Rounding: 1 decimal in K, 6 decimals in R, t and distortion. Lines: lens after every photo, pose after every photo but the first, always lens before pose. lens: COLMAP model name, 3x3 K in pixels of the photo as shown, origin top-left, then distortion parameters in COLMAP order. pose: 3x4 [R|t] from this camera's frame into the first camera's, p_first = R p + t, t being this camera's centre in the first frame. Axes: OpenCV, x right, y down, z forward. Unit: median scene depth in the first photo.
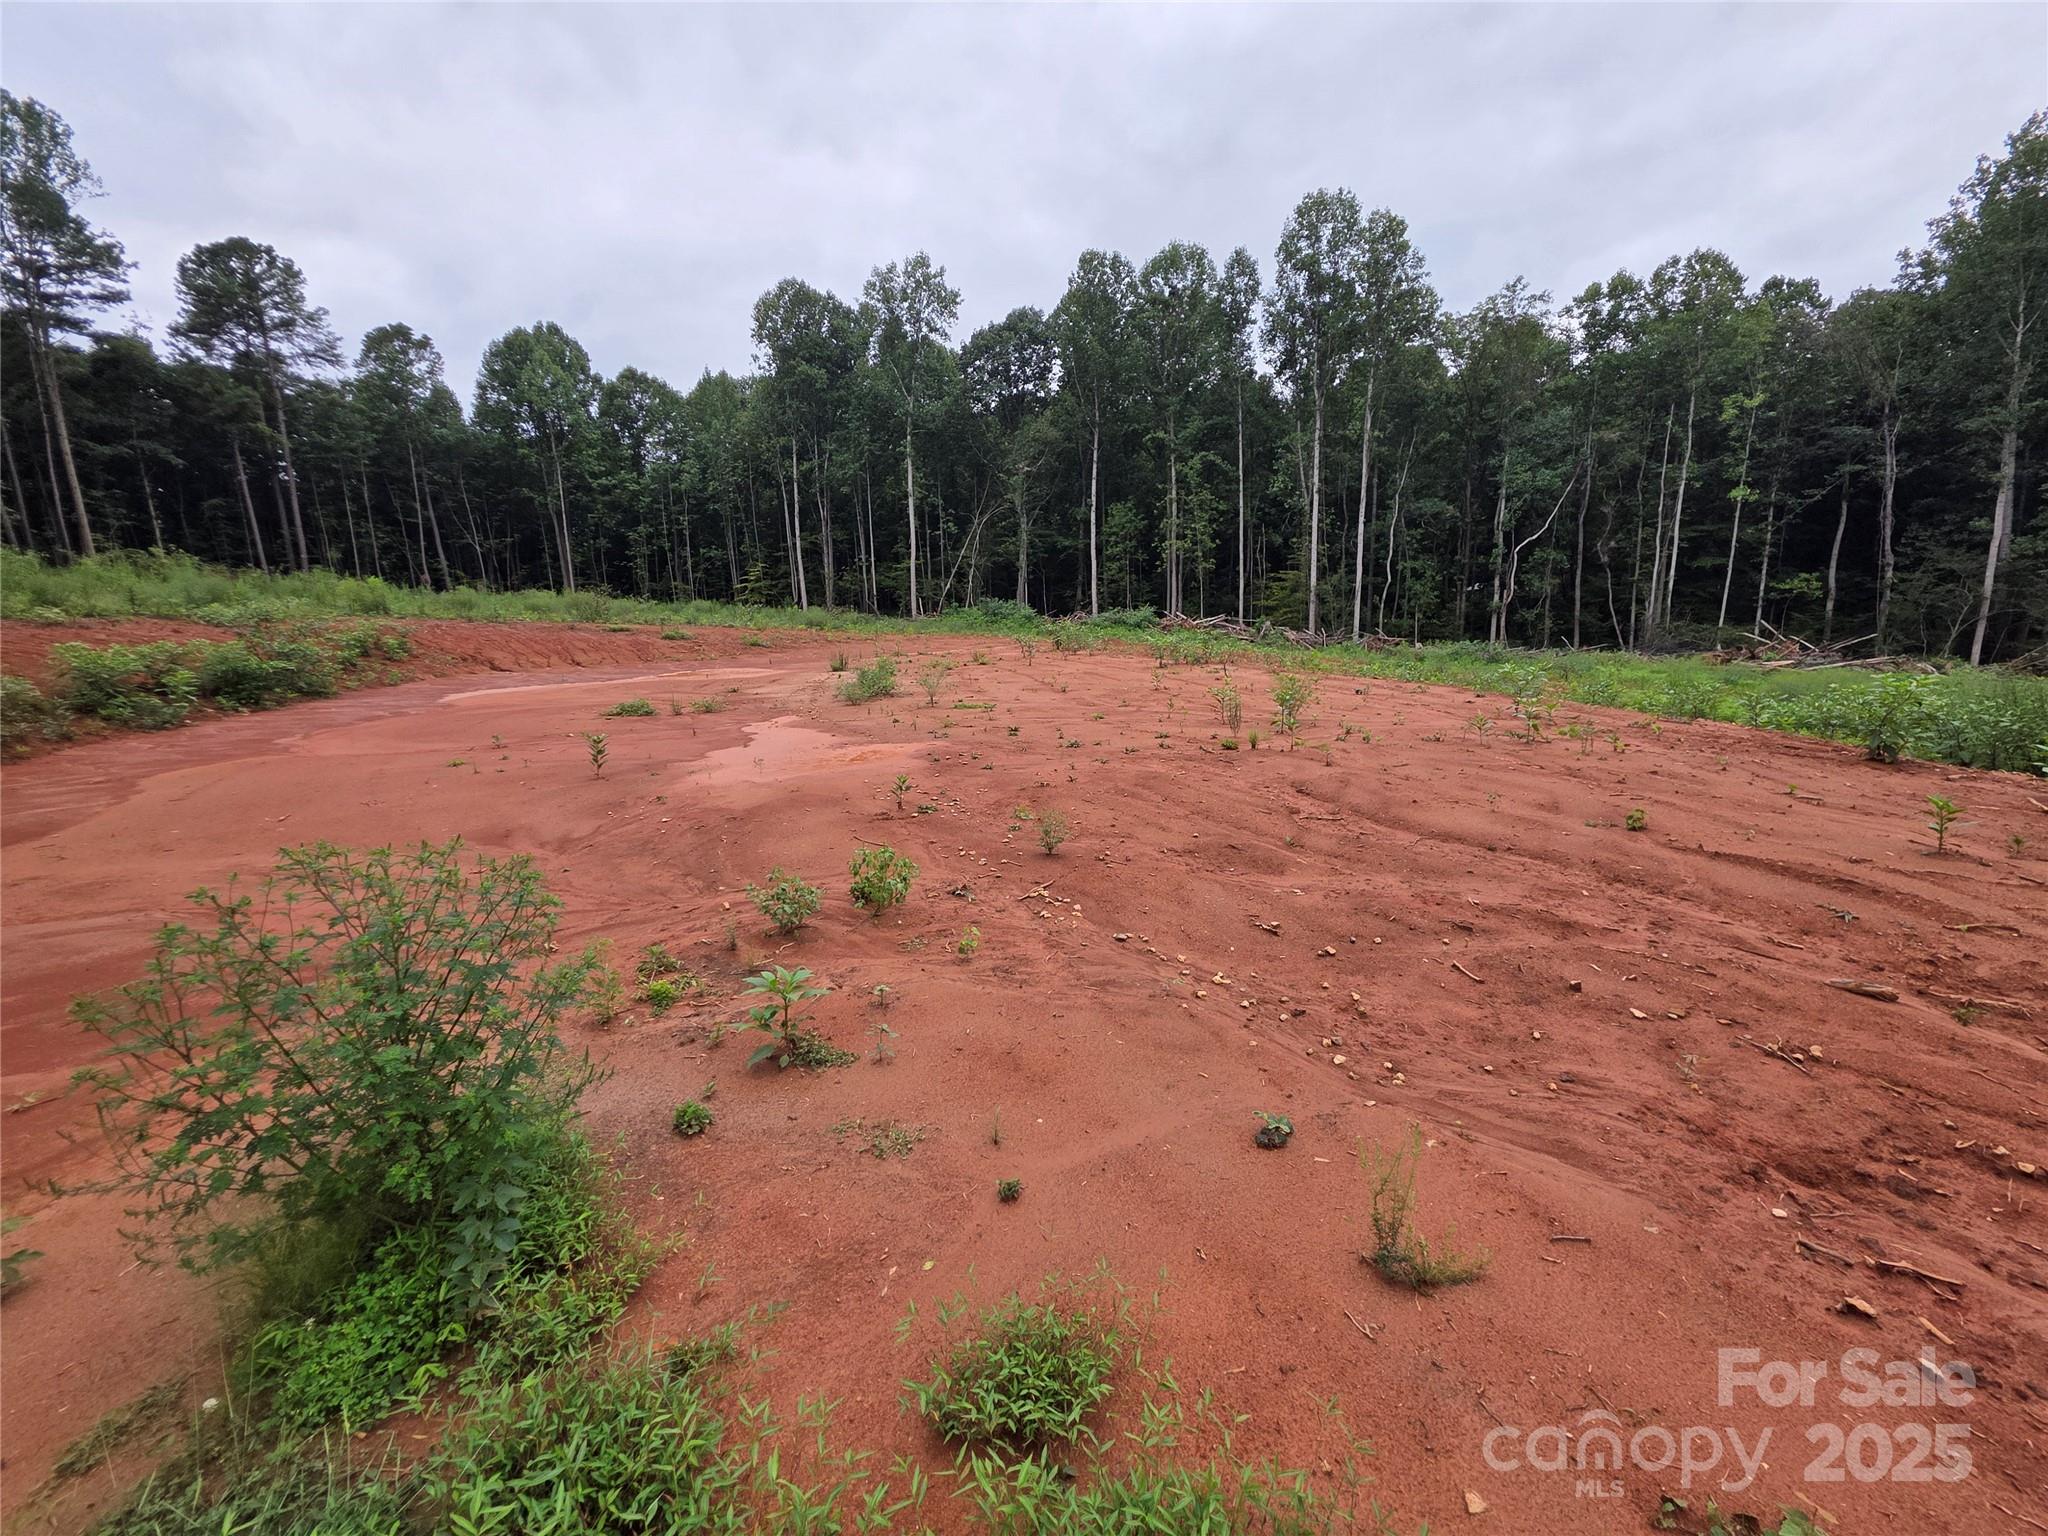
lens RADIAL K [[811.9, 0, 1020.4], [0, 811.9, 773.9], [0, 0, 1]] dist [-0.003565, -0.000545]
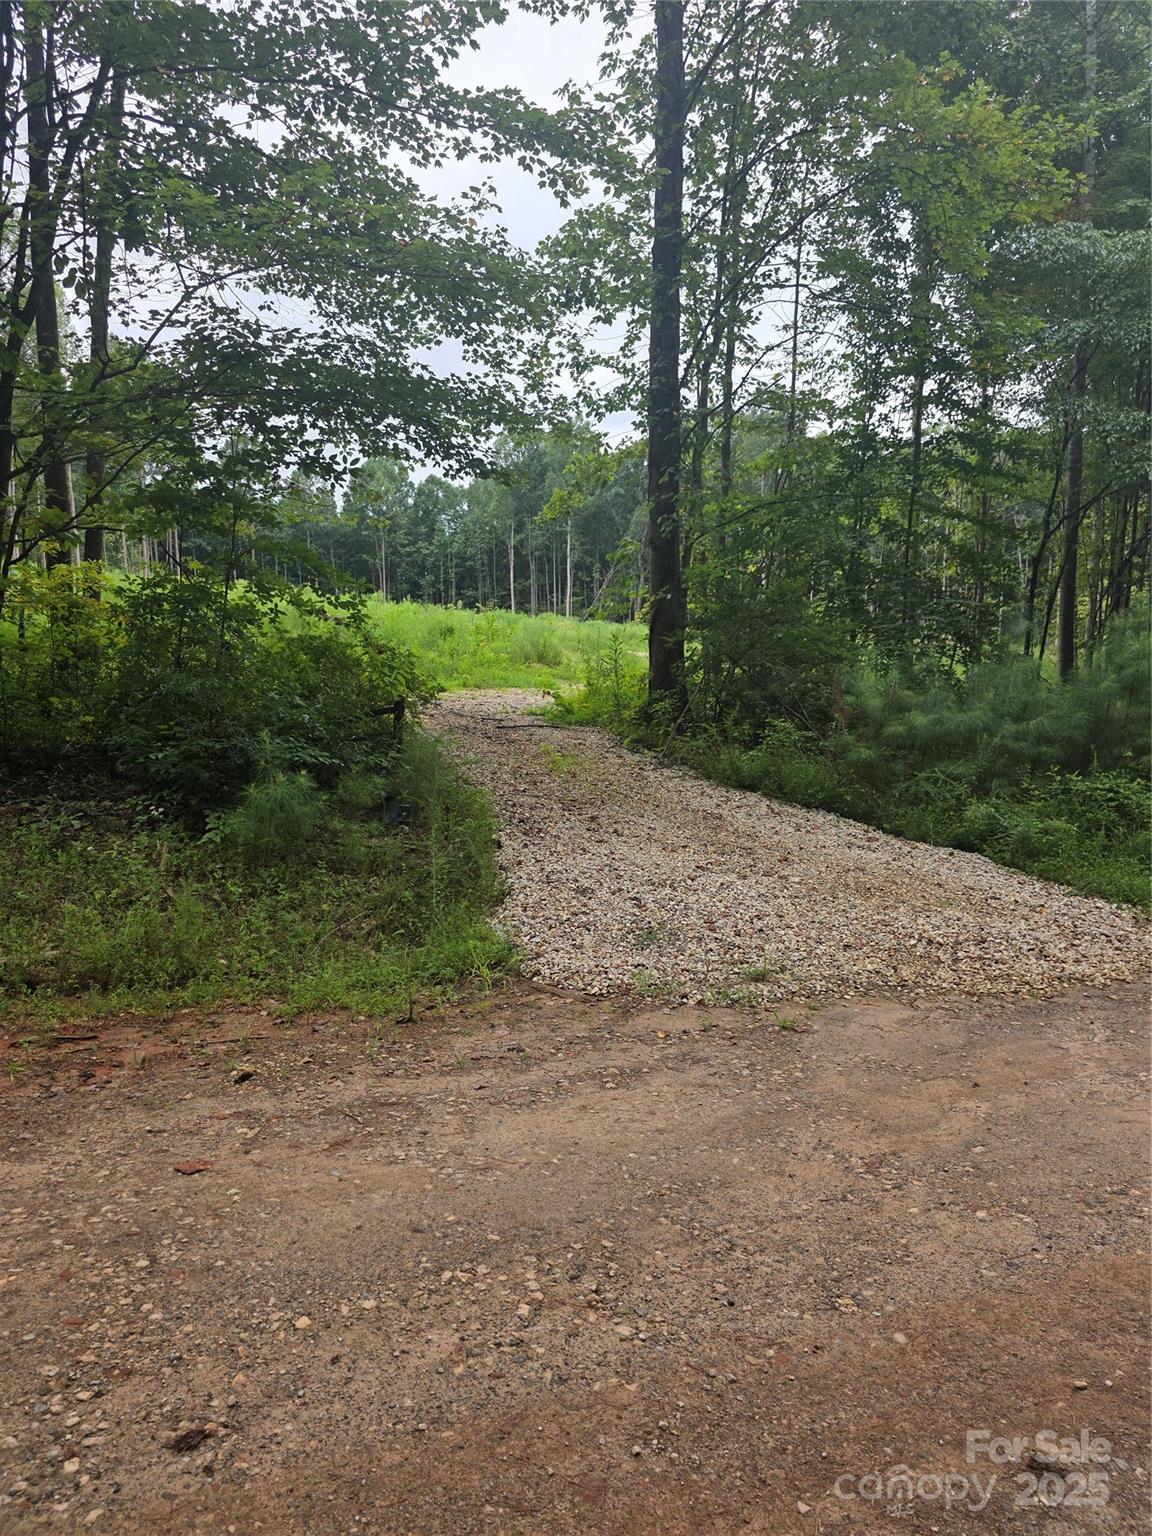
lens RADIAL K [[1027.6, 0, 572.2], [0, 1027.6, 778.5], [0, 0, 1]] dist [0.040093, -0.041355]
pose [[0.929173, 0.053936, -0.365689, 0.681970], [-0.084312, 0.994144, -0.067600, 0.243707], [0.359901, 0.093645, 0.928279, -0.891573]]
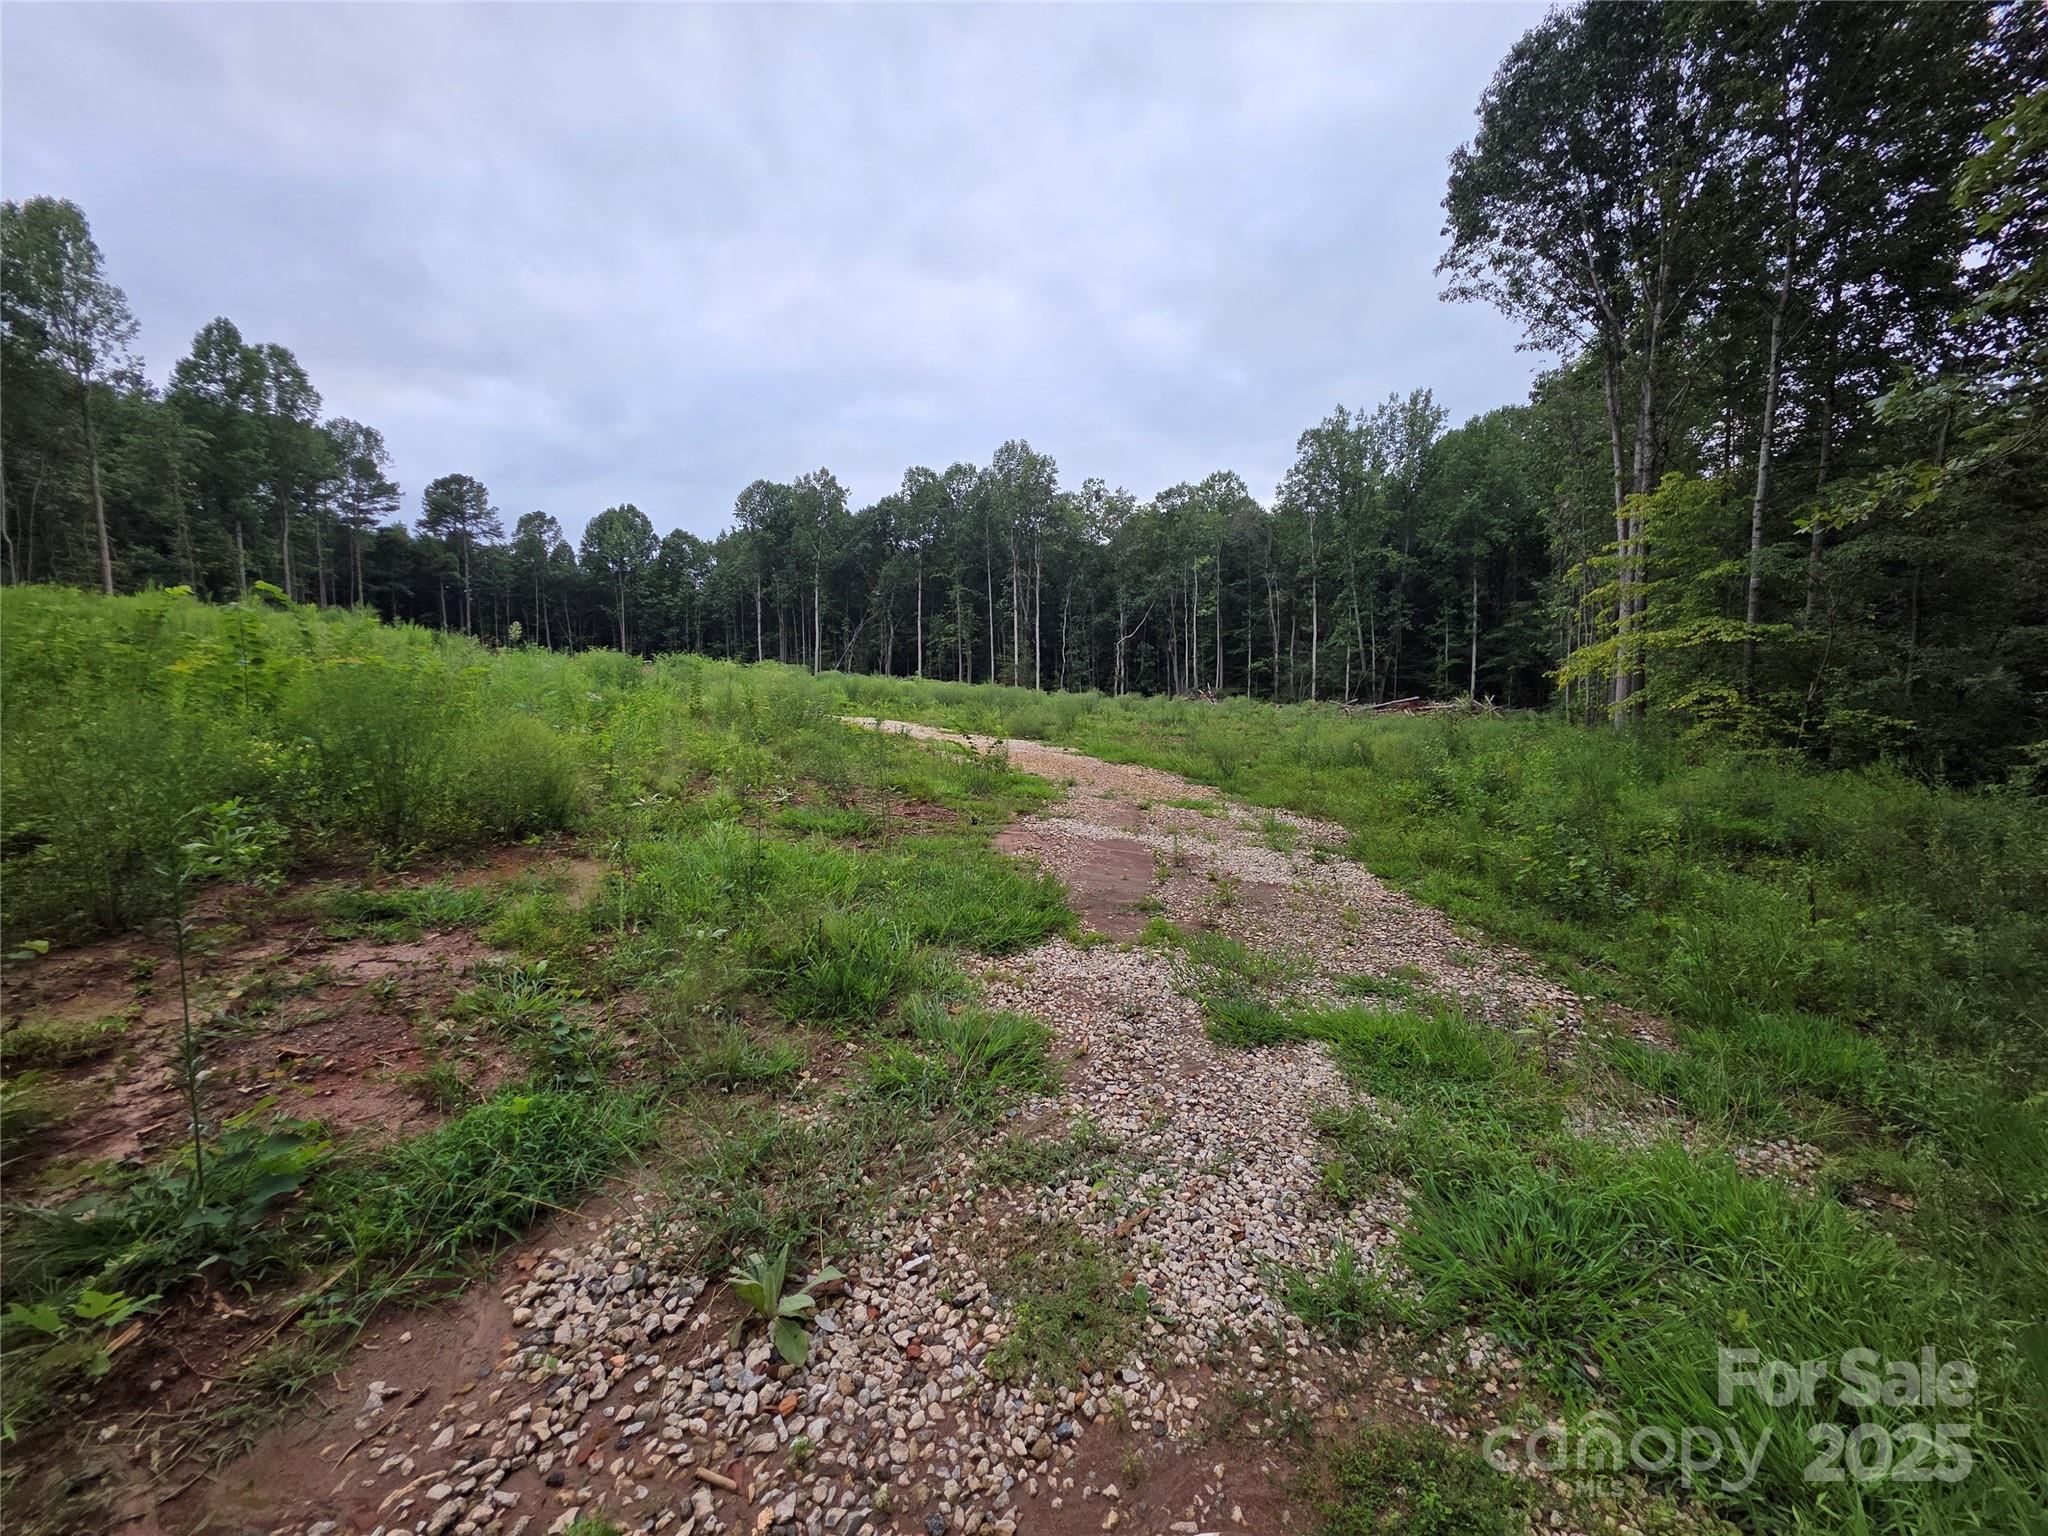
lens RADIAL K [[811.9, 0, 1019.5], [0, 811.9, 774.6], [0, 0, 1]] dist [-0.003565, -0.000545]
pose [[0.987657, 0.027233, -0.154244, 0.548541], [-0.045973, 0.991798, -0.119259, 0.159161], [0.149731, 0.124878, 0.980809, -0.484641]]
